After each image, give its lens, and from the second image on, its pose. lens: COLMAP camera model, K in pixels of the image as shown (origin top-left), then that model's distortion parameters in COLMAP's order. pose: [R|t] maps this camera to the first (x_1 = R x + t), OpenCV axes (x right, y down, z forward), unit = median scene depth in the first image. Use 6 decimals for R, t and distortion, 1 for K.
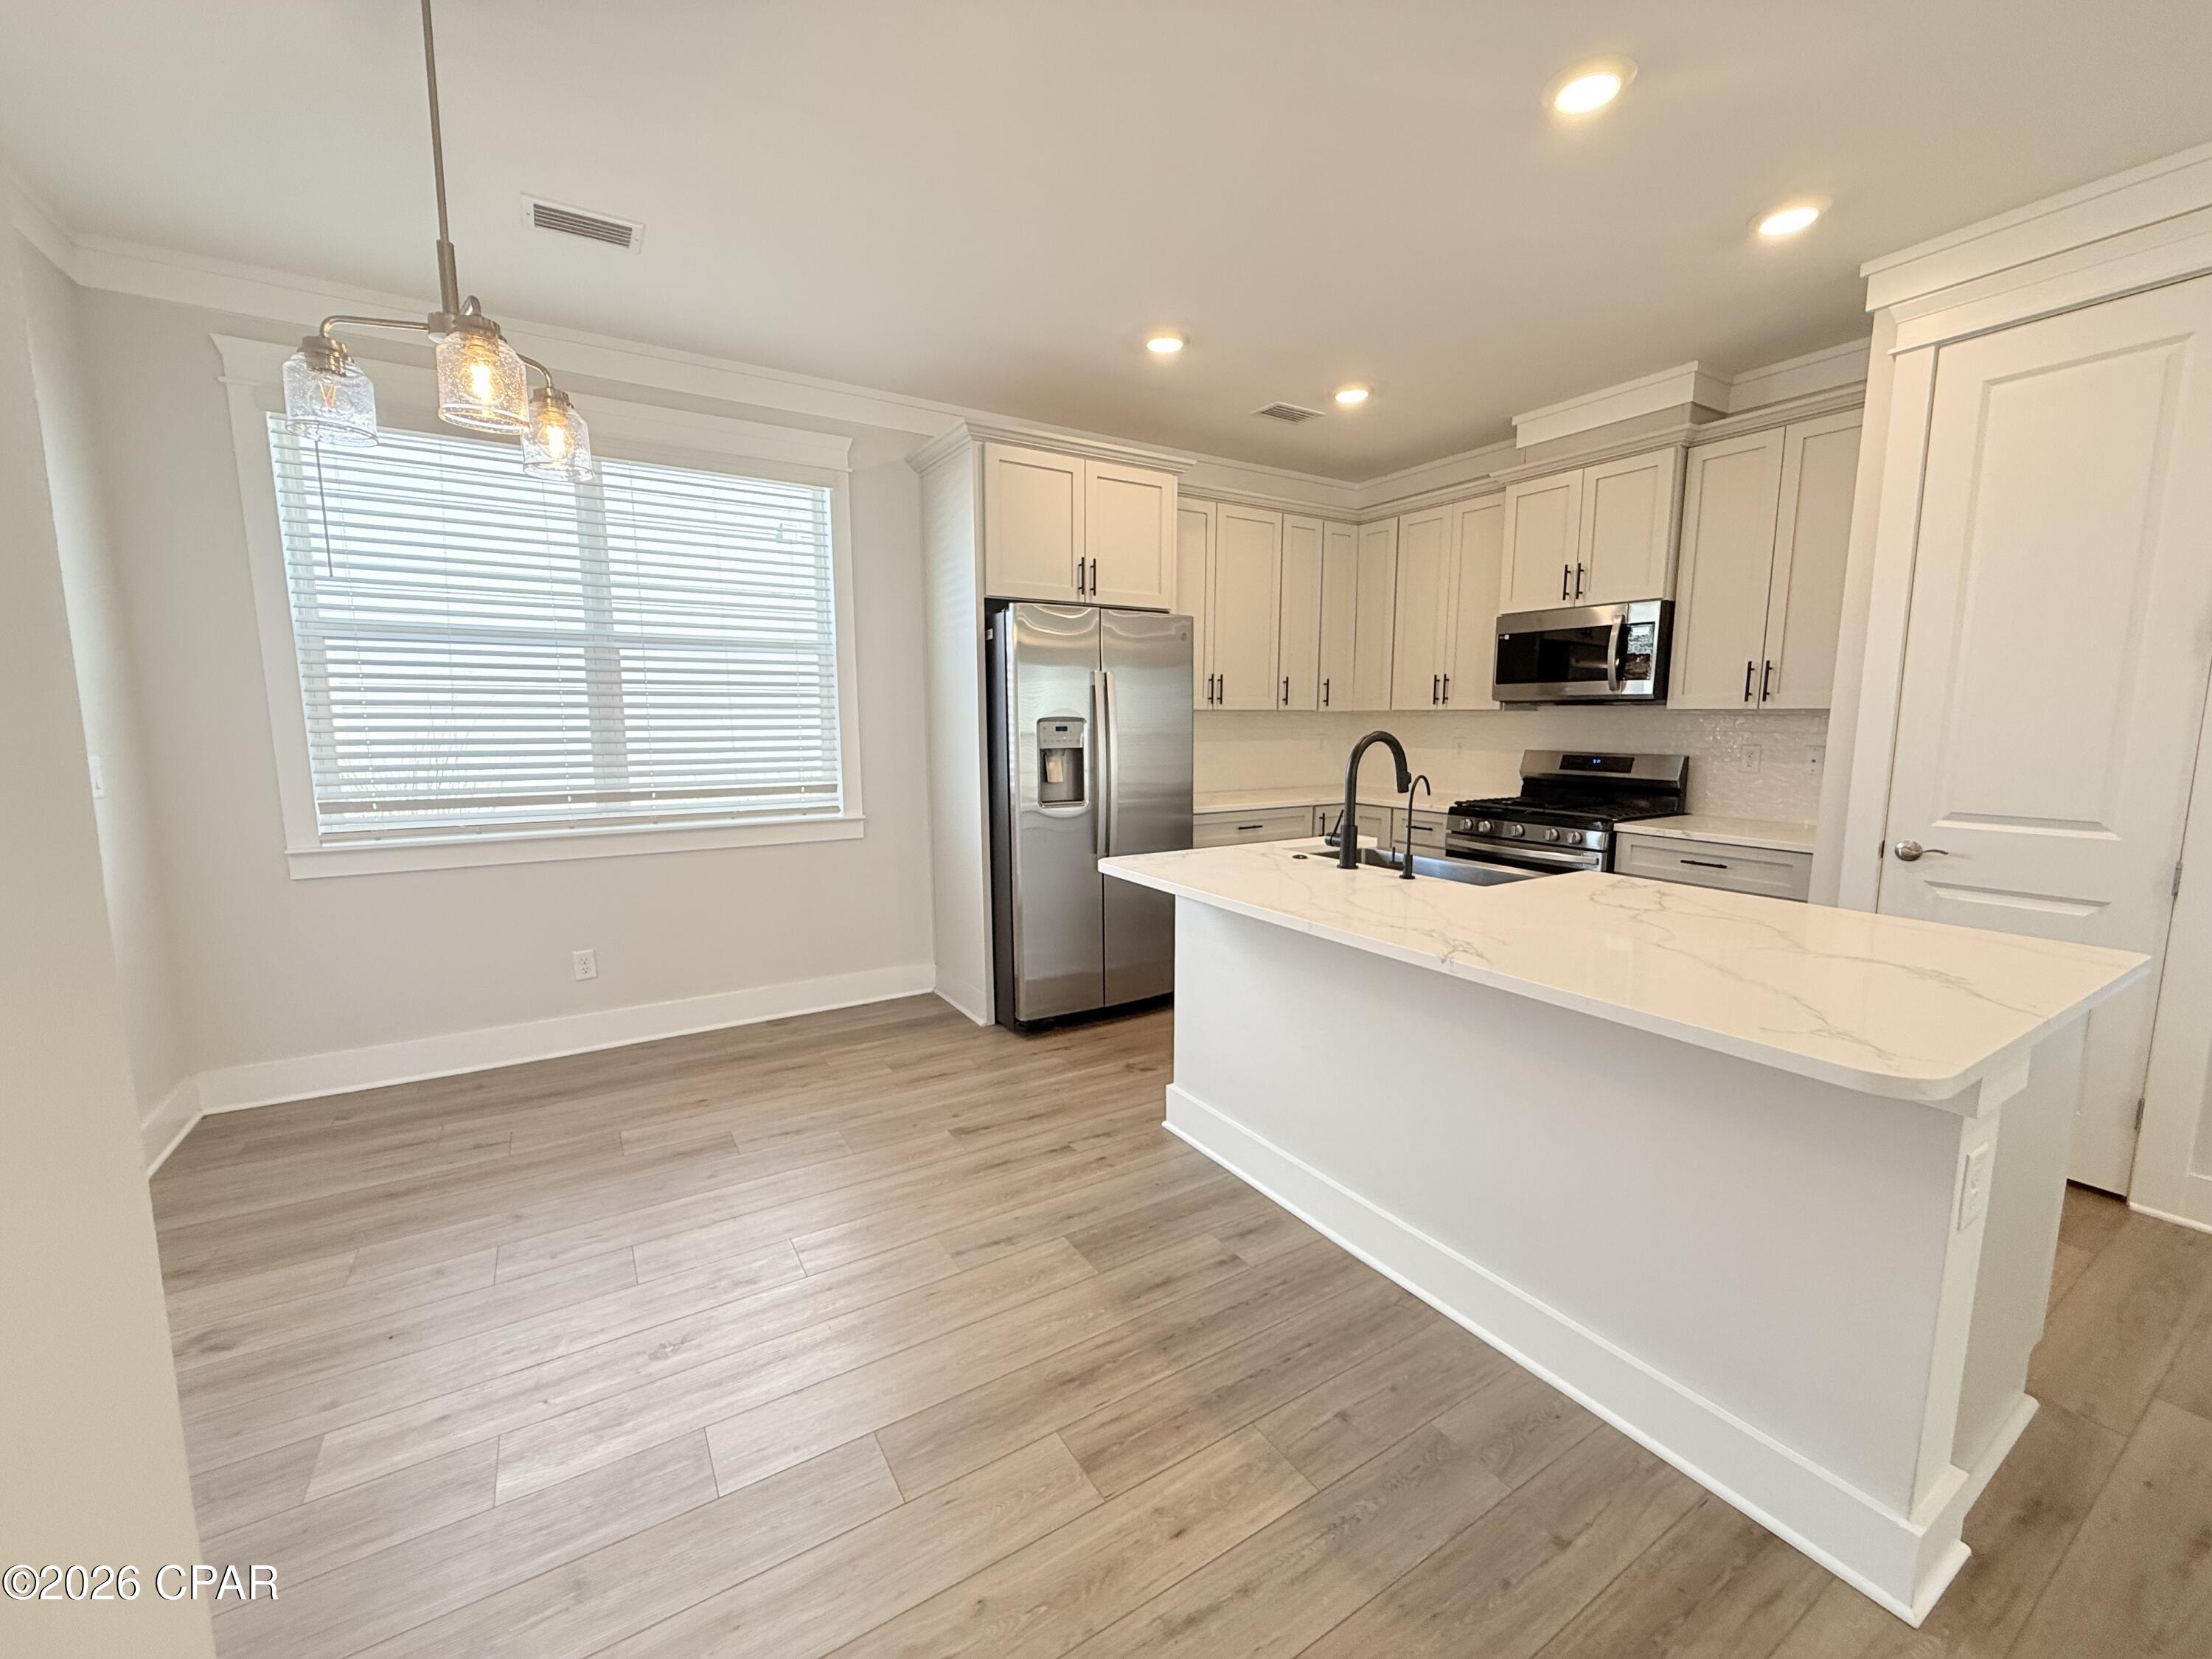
lens RADIAL K [[881.0, 0, 1101.0], [0, 881.0, 830.4], [0, 0, 1]] dist [-0.000996, 0.000052]
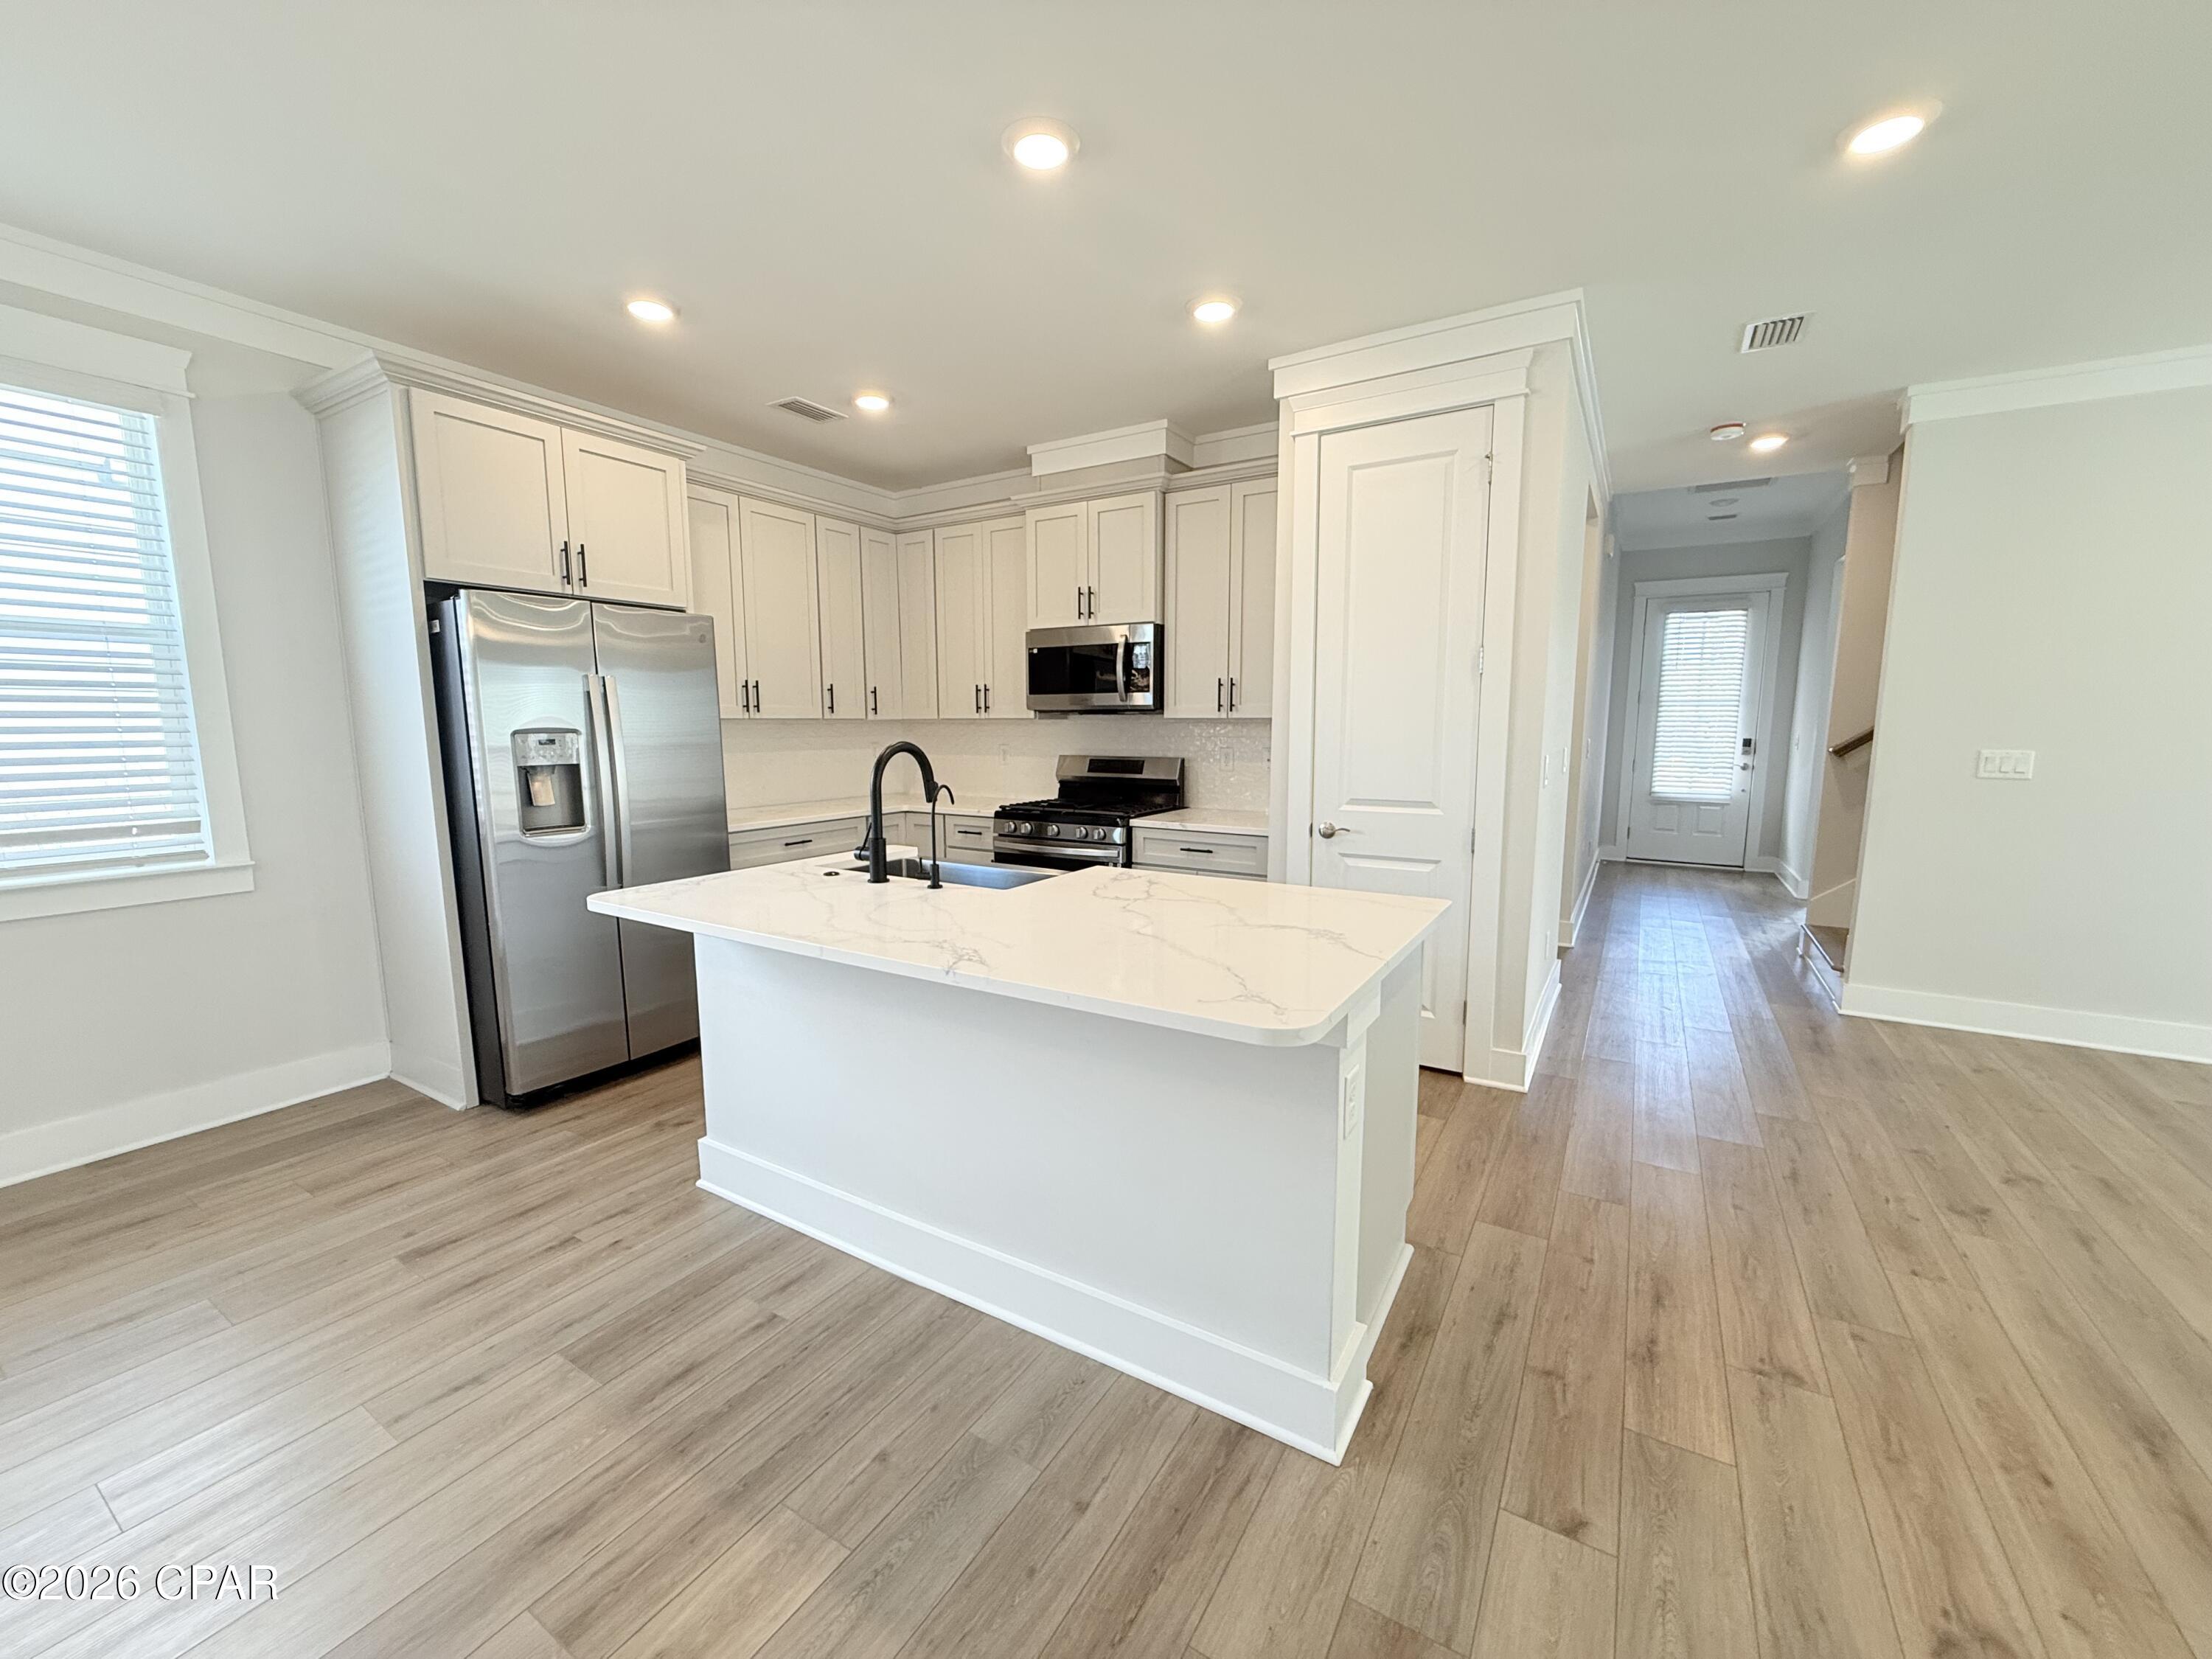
lens RADIAL K [[881.0, 0, 1101.0], [0, 881.0, 830.4], [0, 0, 1]] dist [-0.000996, 0.000052]
pose [[0.892483, -0.057825, 0.447359, 0.047940], [0.061145, 0.998104, 0.007029, -0.004374], [-0.446917, 0.021081, 0.894327, 0.009705]]
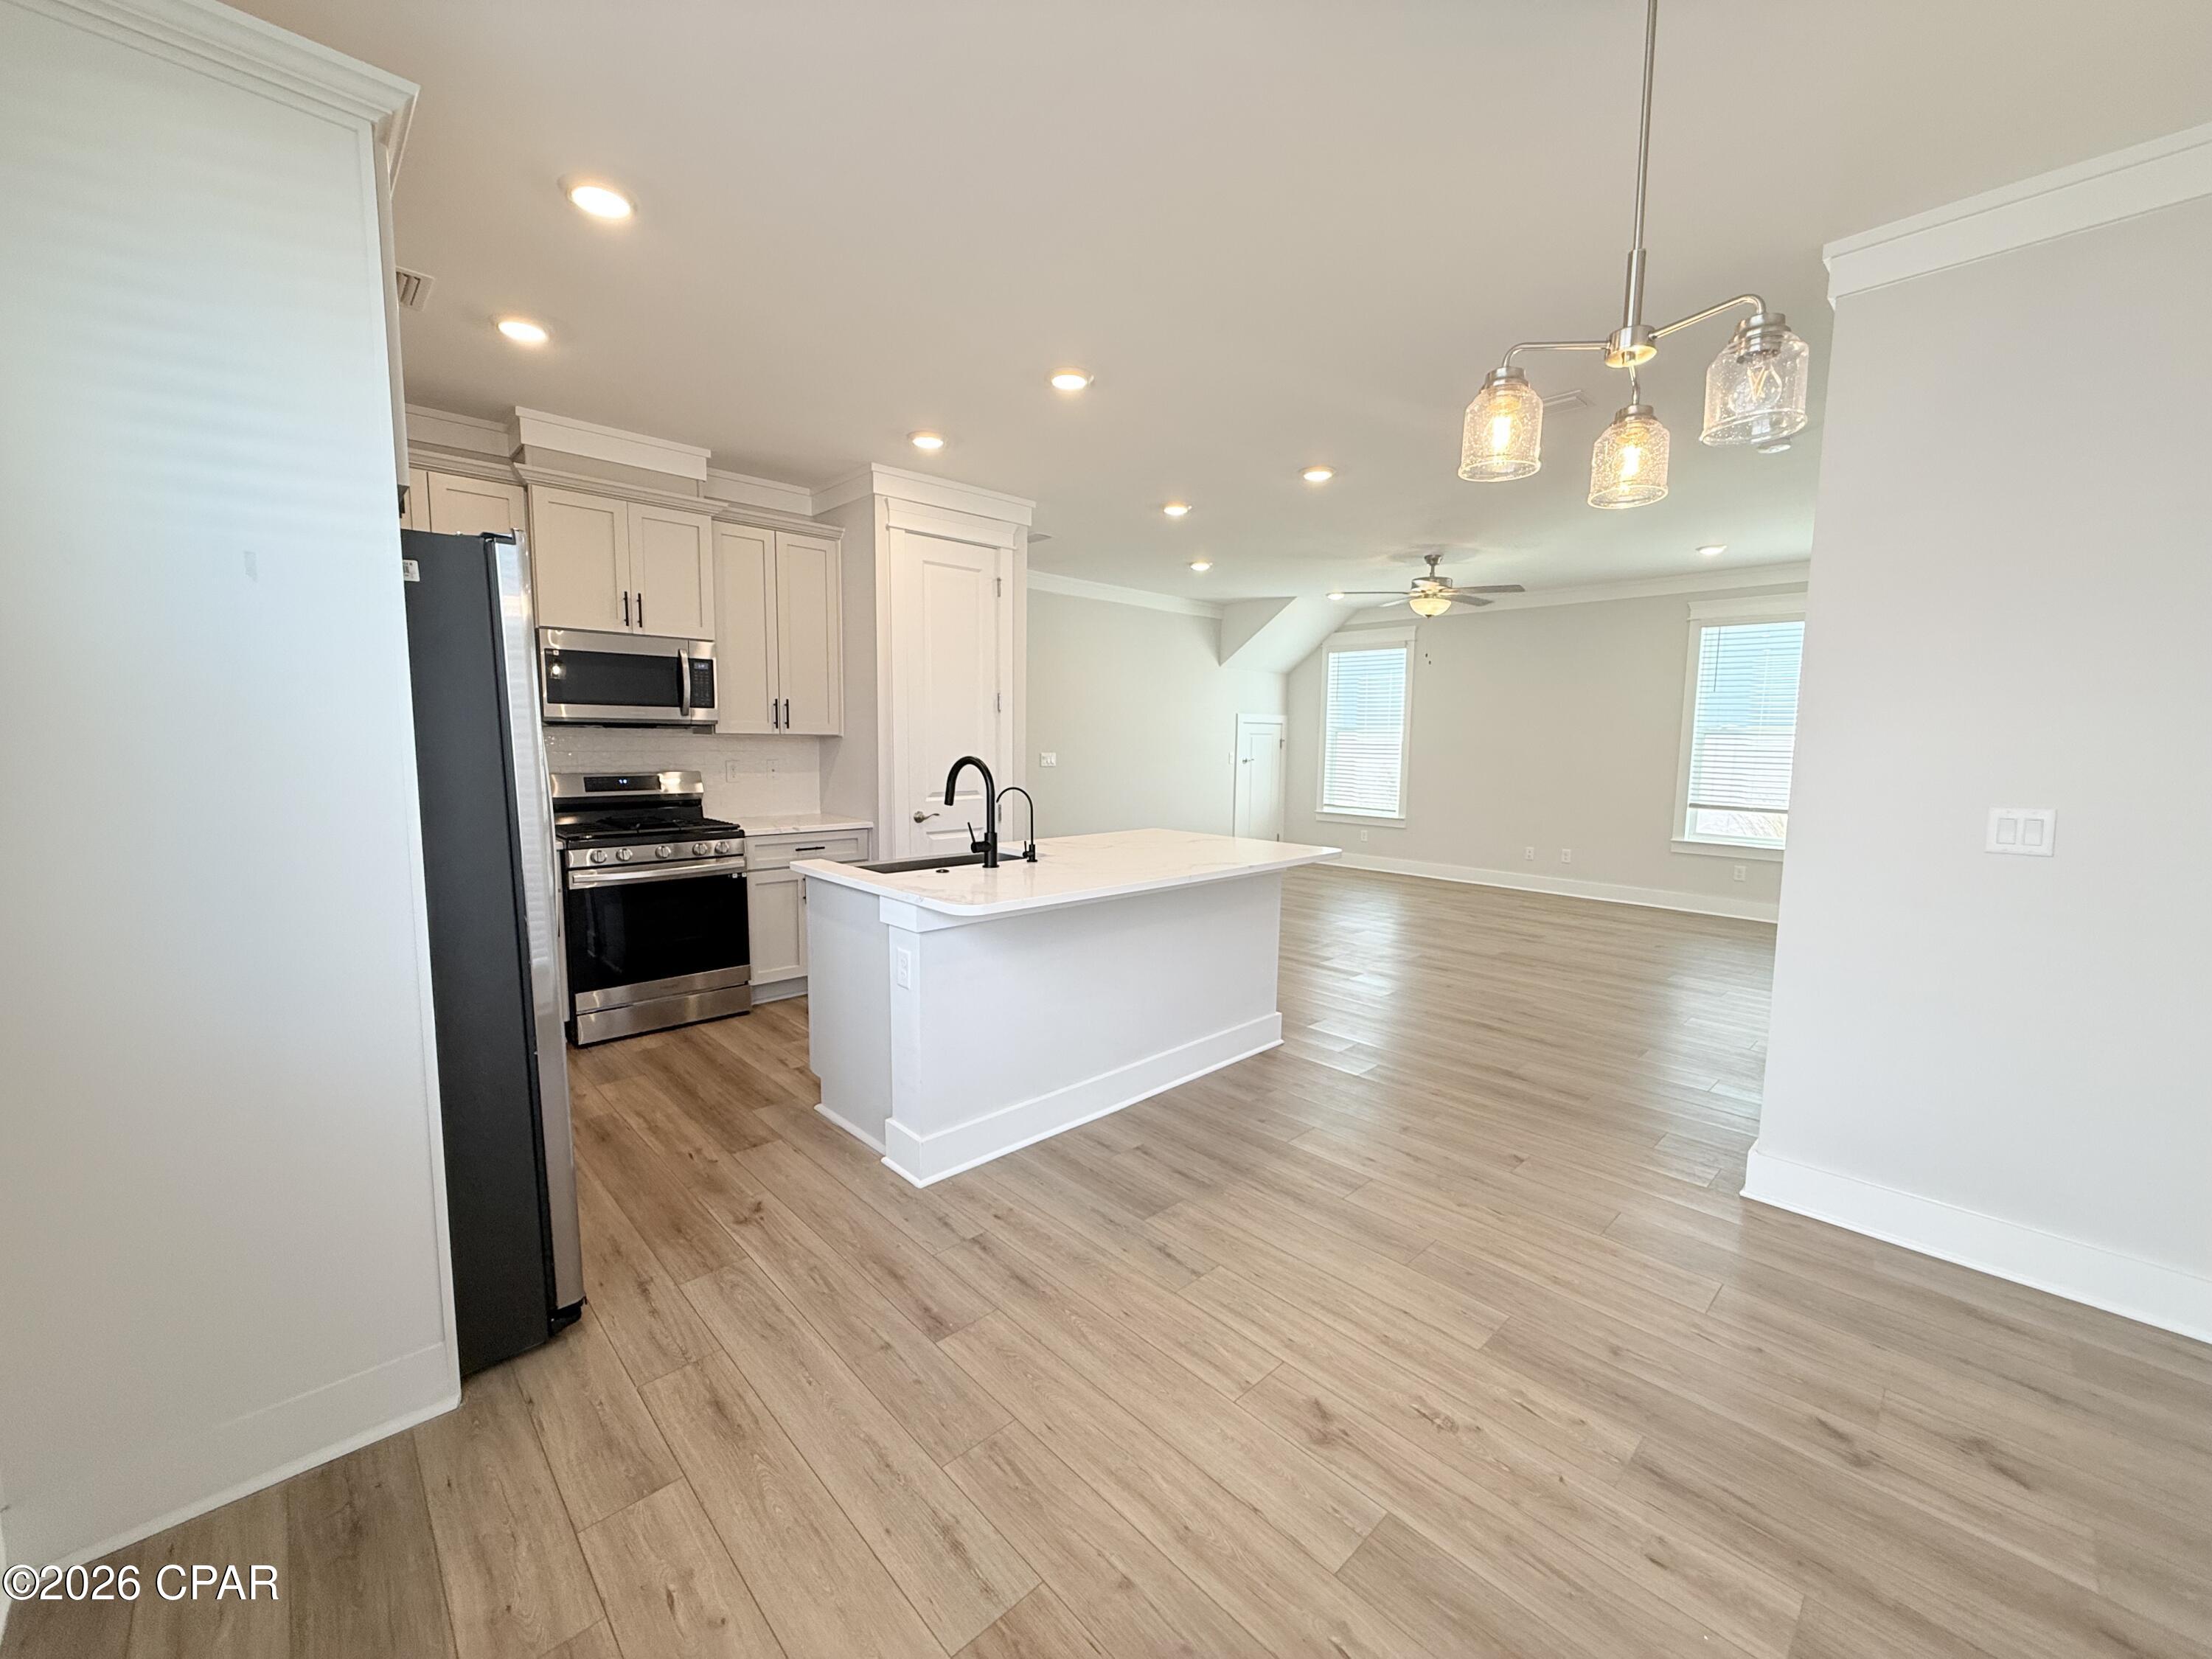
lens RADIAL K [[881.0, 0, 1101.0], [0, 881.0, 830.4], [0, 0, 1]] dist [-0.000996, 0.000052]
pose [[-0.202908, -0.107915, 0.973233, -0.688490], [0.116814, 0.984143, 0.133479, -0.112705], [-0.972205, 0.140771, -0.187085, 0.779593]]
